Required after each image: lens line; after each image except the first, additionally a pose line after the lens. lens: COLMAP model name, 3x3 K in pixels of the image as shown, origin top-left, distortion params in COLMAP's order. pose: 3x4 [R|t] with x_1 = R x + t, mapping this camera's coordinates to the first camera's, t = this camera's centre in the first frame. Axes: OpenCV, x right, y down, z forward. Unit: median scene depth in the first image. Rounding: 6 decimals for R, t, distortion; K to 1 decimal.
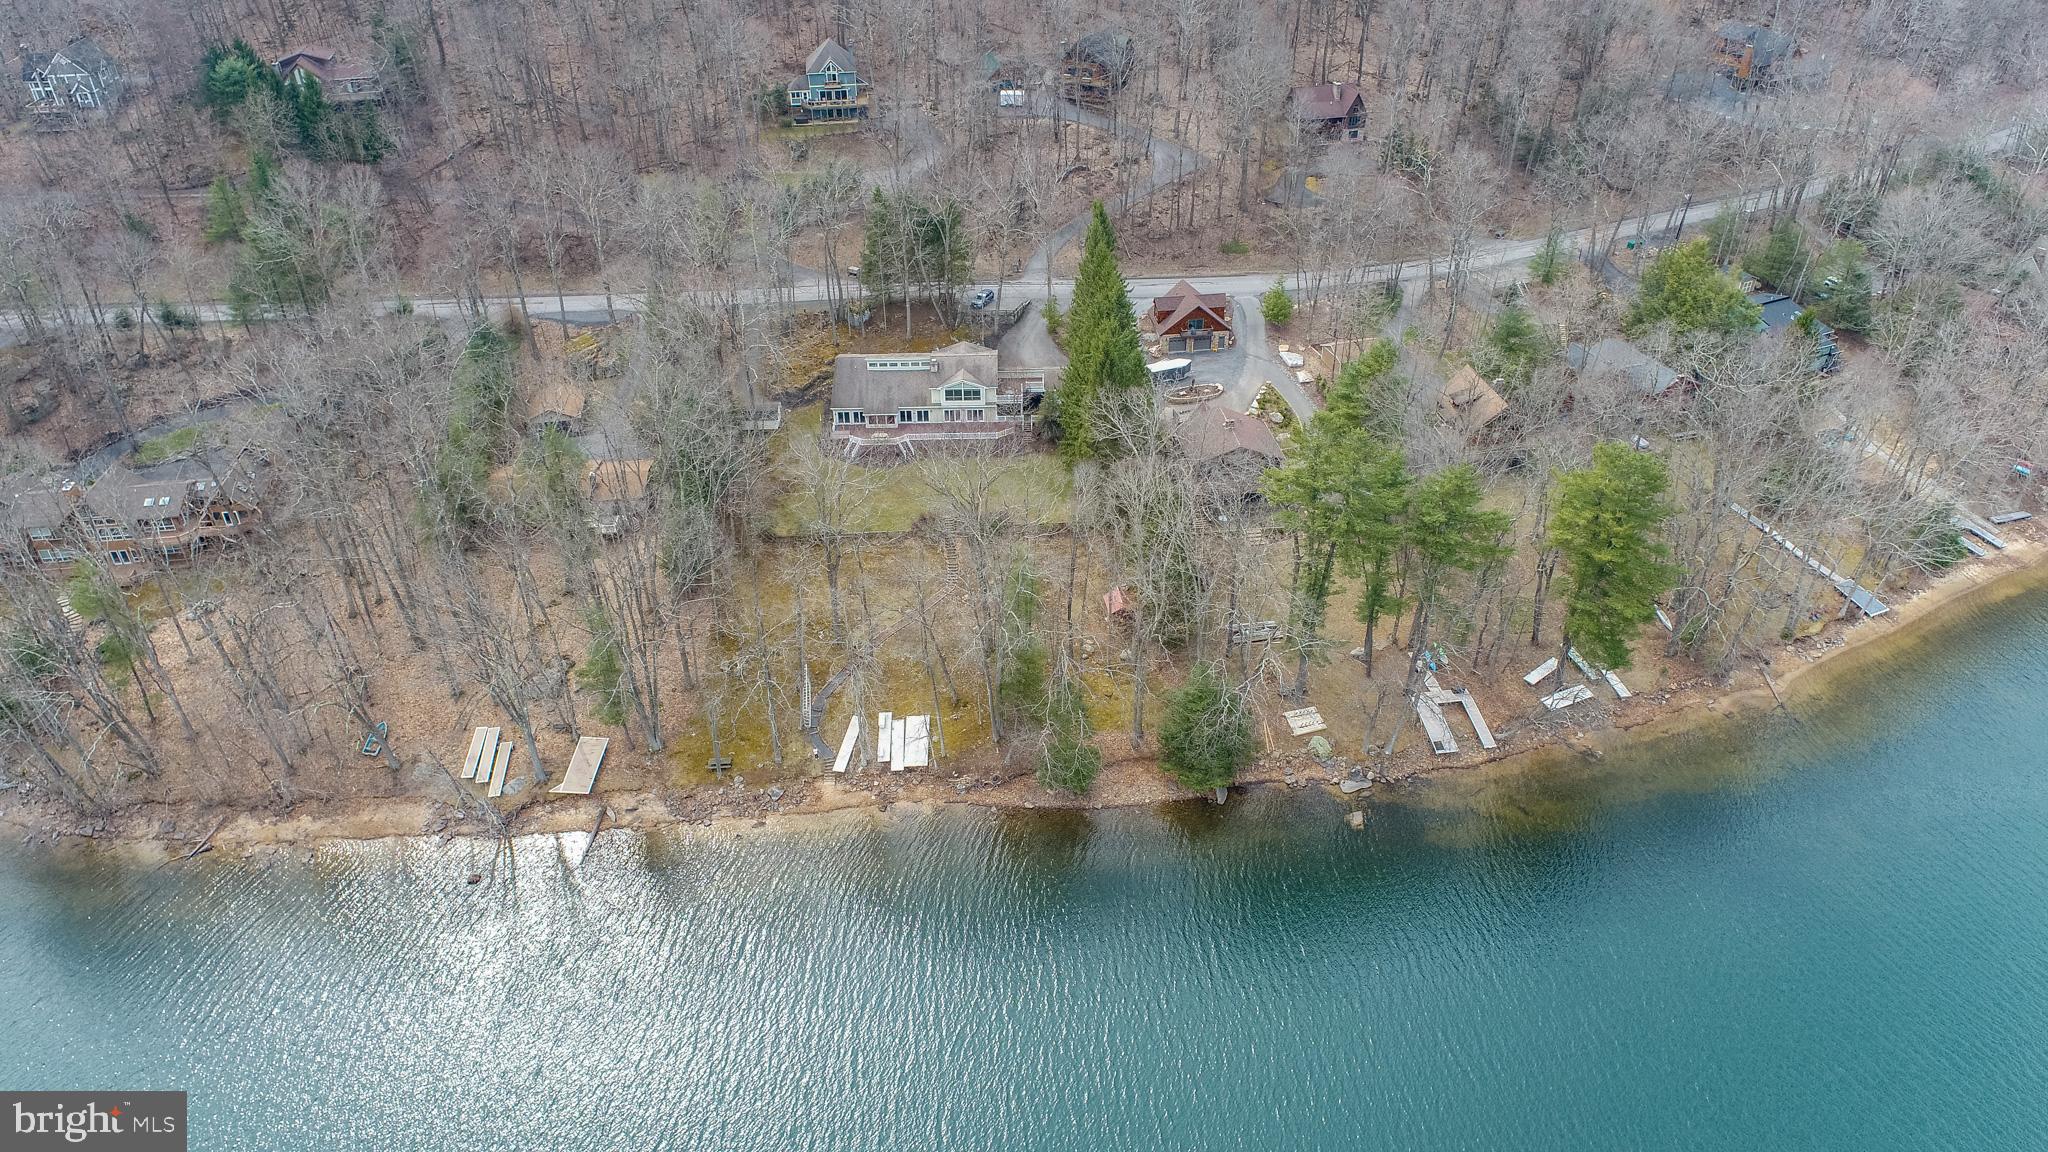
lens RADIAL K [[1391.1, 0, 1023.9], [0, 1391.1, 576.7], [0, 0, 1]] dist [-0.002314, -0.001310]
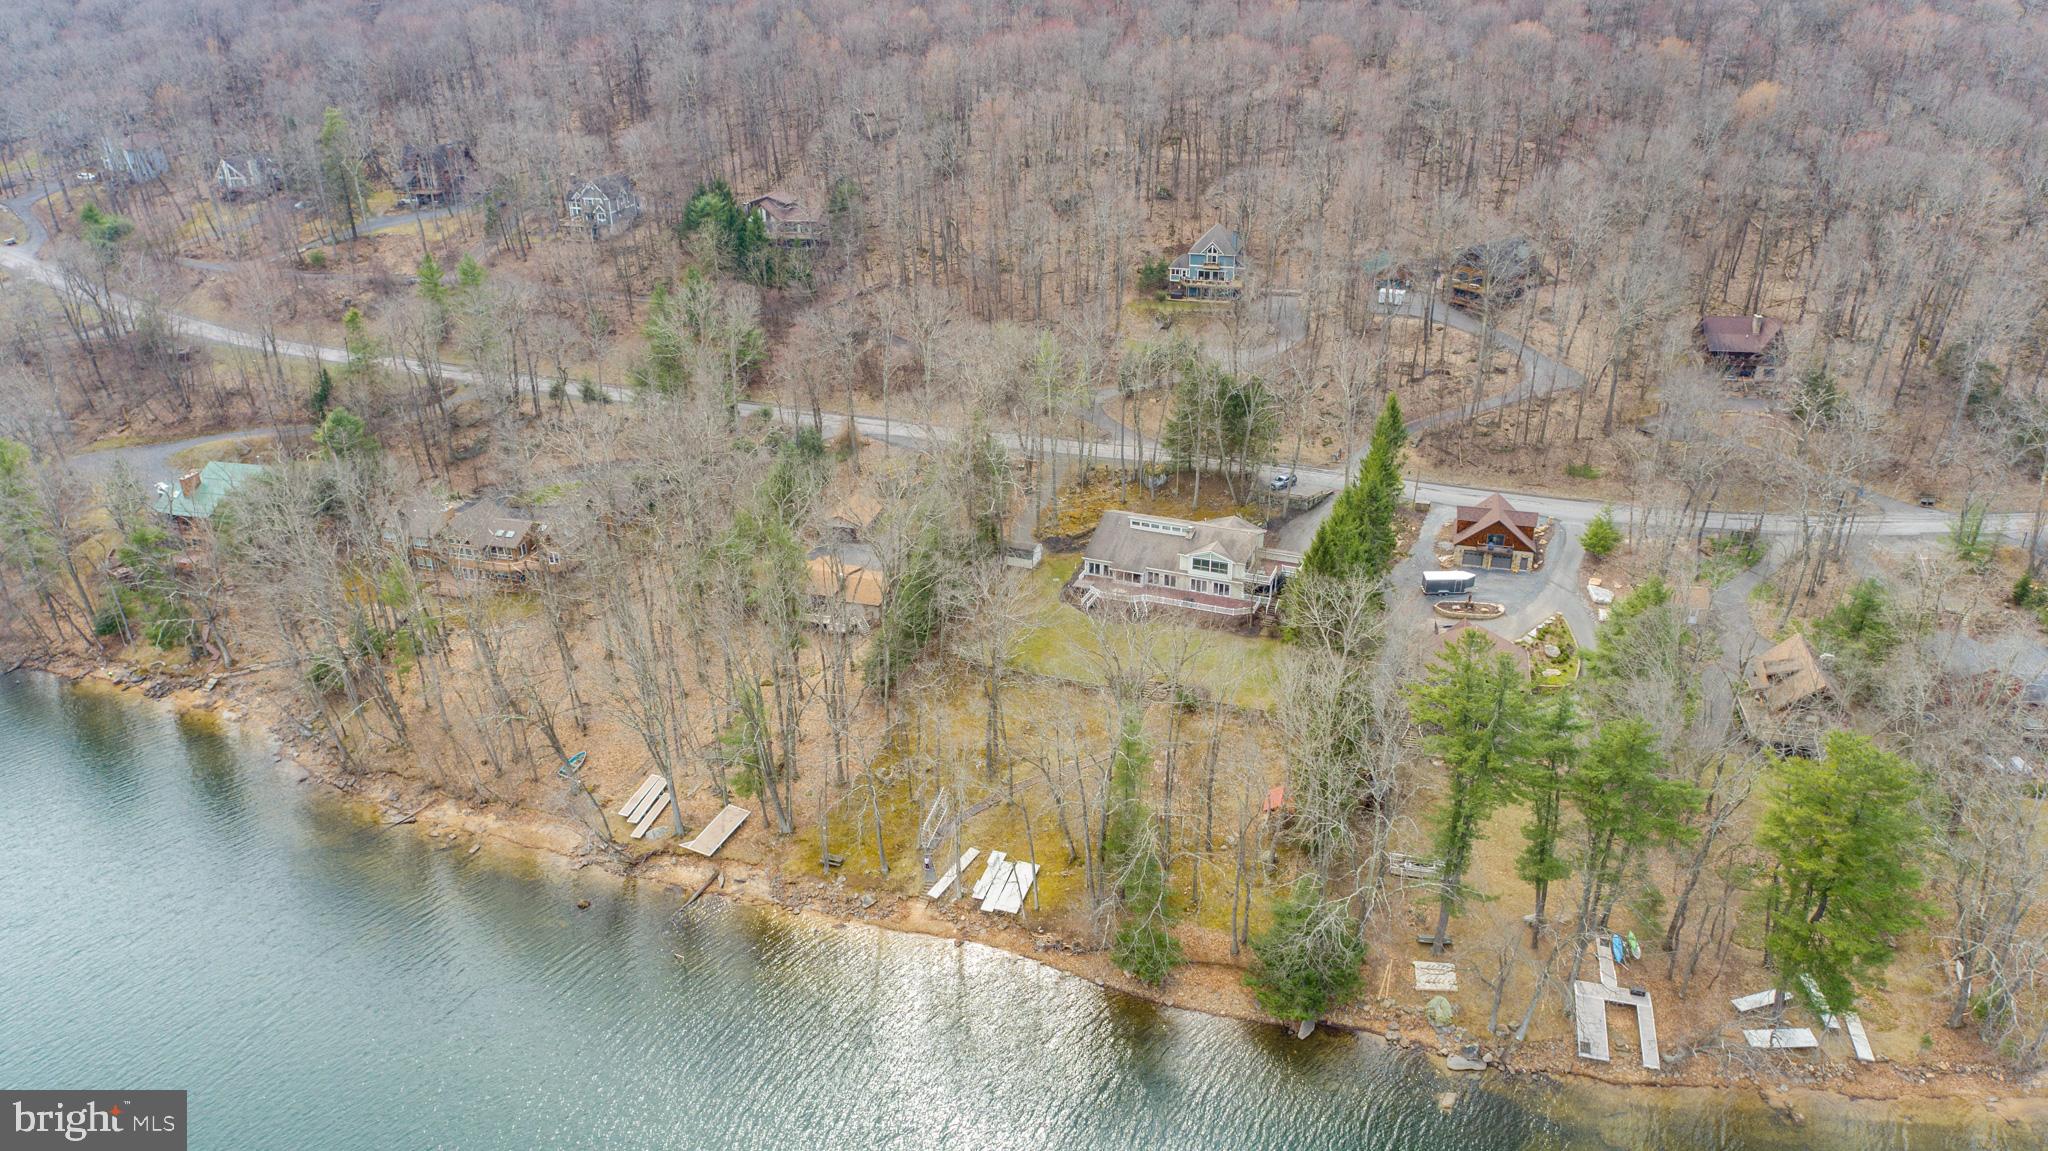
lens RADIAL K [[1391.1, 0, 1029.5], [0, 1391.1, 578.1], [0, 0, 1]] dist [-0.002314, -0.001310]
pose [[0.918610, 0.170534, -0.356473, 0.227394], [-0.218056, 0.971067, -0.097367, 0.000878], [0.329555, 0.167174, 0.929218, 0.057599]]
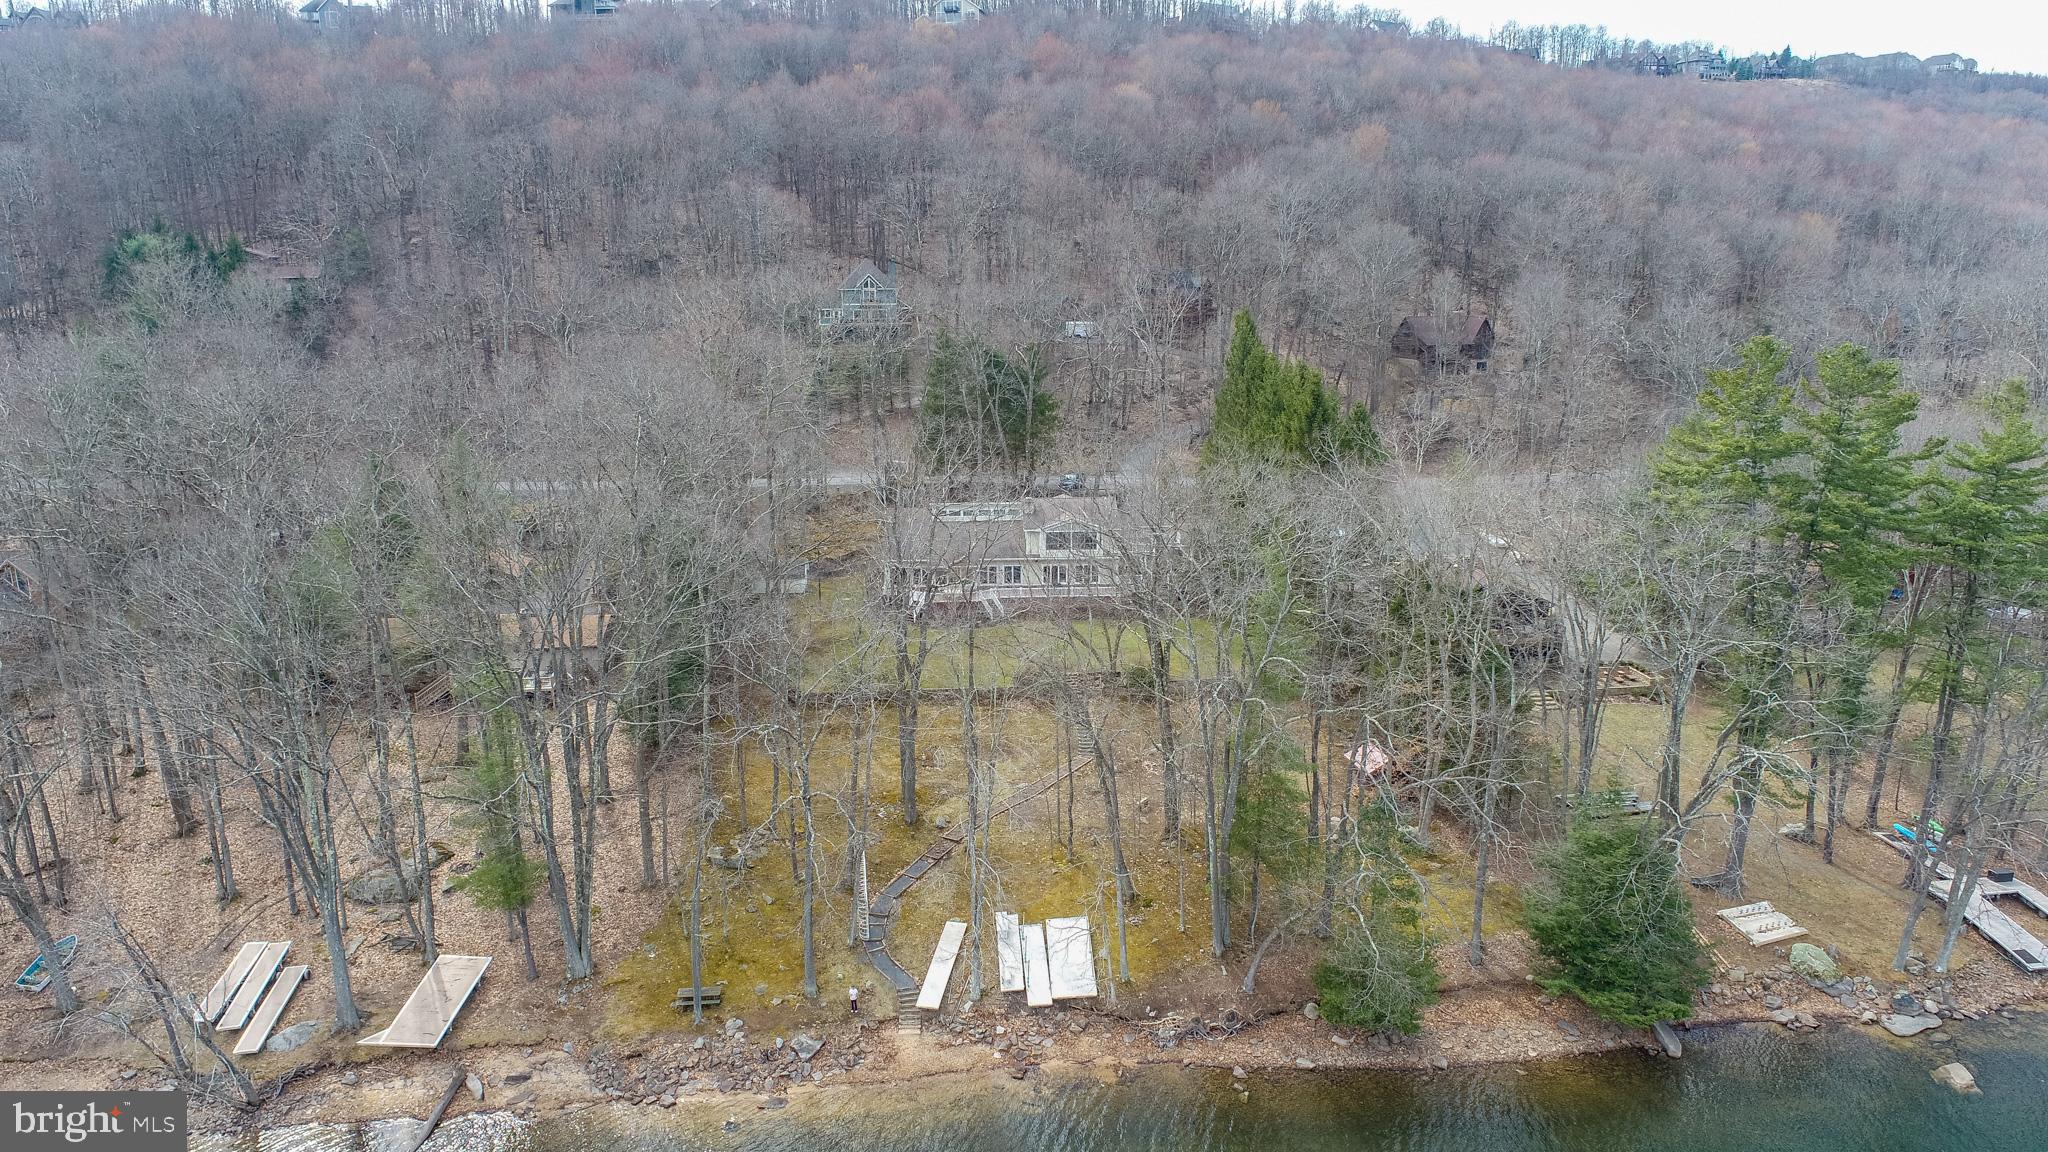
lens RADIAL K [[1391.1, 0, 1022.4], [0, 1391.1, 568.1], [0, 0, 1]] dist [-0.002314, -0.001310]
pose [[0.999740, -0.003139, 0.022586, -0.100954], [0.011103, 0.932145, -0.361915, 0.162434], [-0.019917, 0.362072, 0.931937, 0.420780]]
